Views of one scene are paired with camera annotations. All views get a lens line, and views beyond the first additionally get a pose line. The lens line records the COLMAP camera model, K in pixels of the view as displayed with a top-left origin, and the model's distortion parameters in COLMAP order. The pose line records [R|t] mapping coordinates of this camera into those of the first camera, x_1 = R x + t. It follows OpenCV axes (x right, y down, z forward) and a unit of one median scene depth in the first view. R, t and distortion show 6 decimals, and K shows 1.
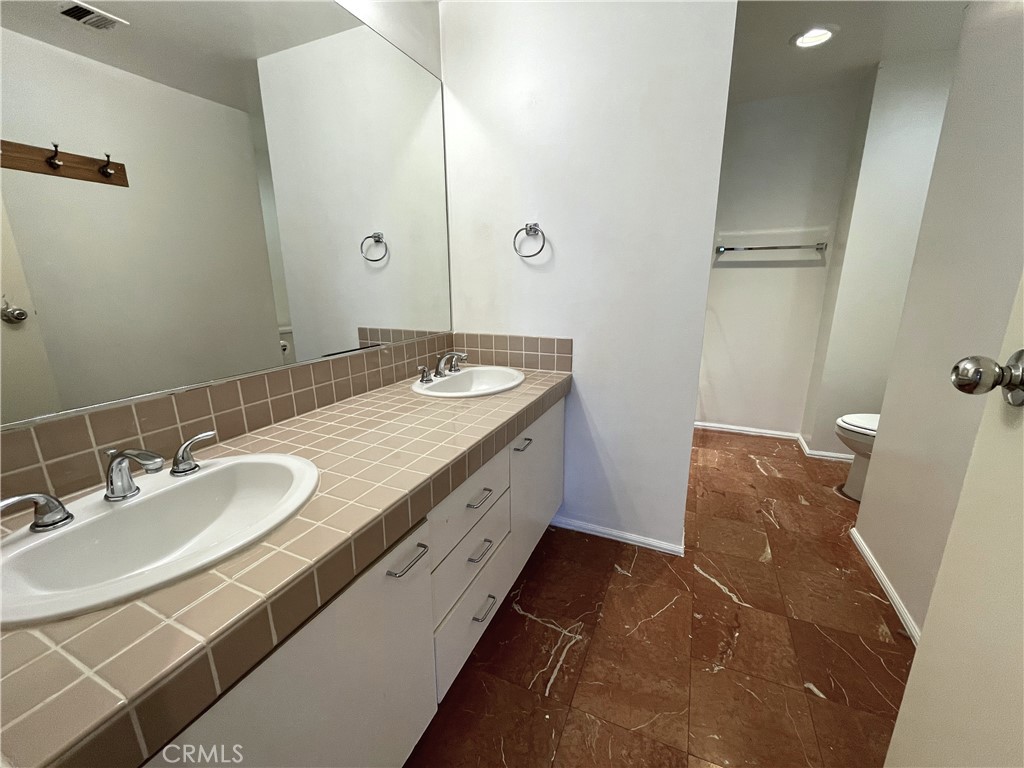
lens RADIAL K [[417.9, 0, 513.0], [0, 417.9, 384.2], [0, 0, 1]] dist [-0.002784, -0.000143]
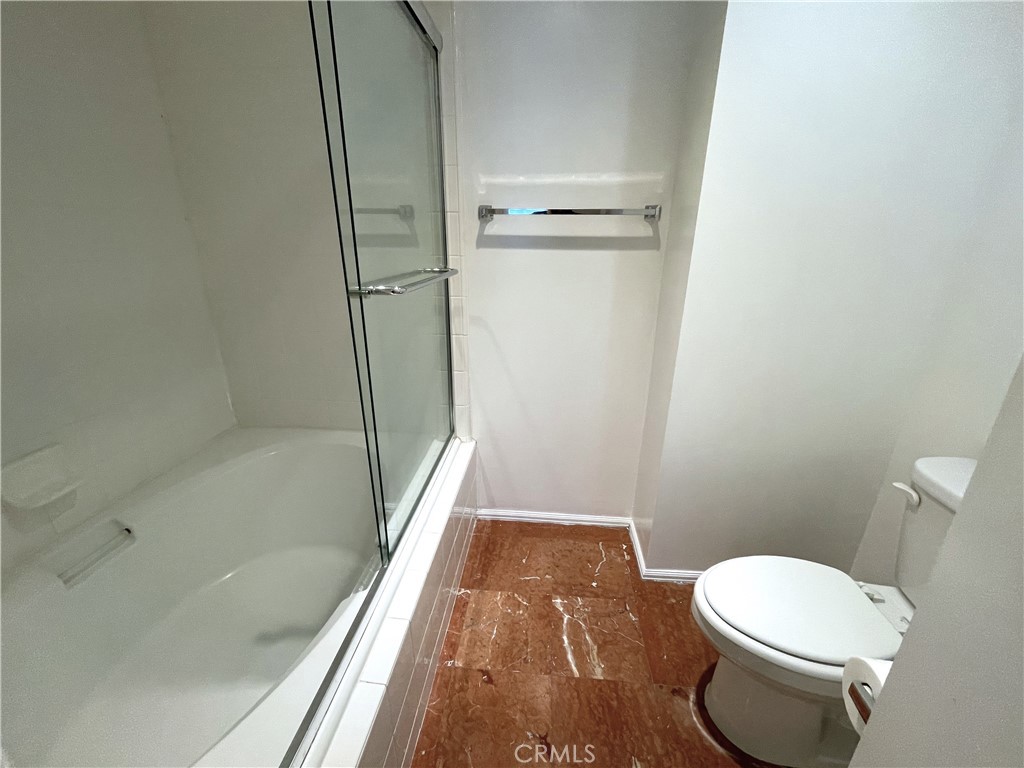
lens RADIAL K [[417.9, 0, 511.0], [0, 417.9, 382.2], [0, 0, 1]] dist [-0.002784, -0.000143]
pose [[0.947063, -0.090675, 0.307977, 0.371012], [0.064441, 0.993453, 0.094332, -0.170507], [-0.314514, -0.069492, 0.946706, 0.519481]]
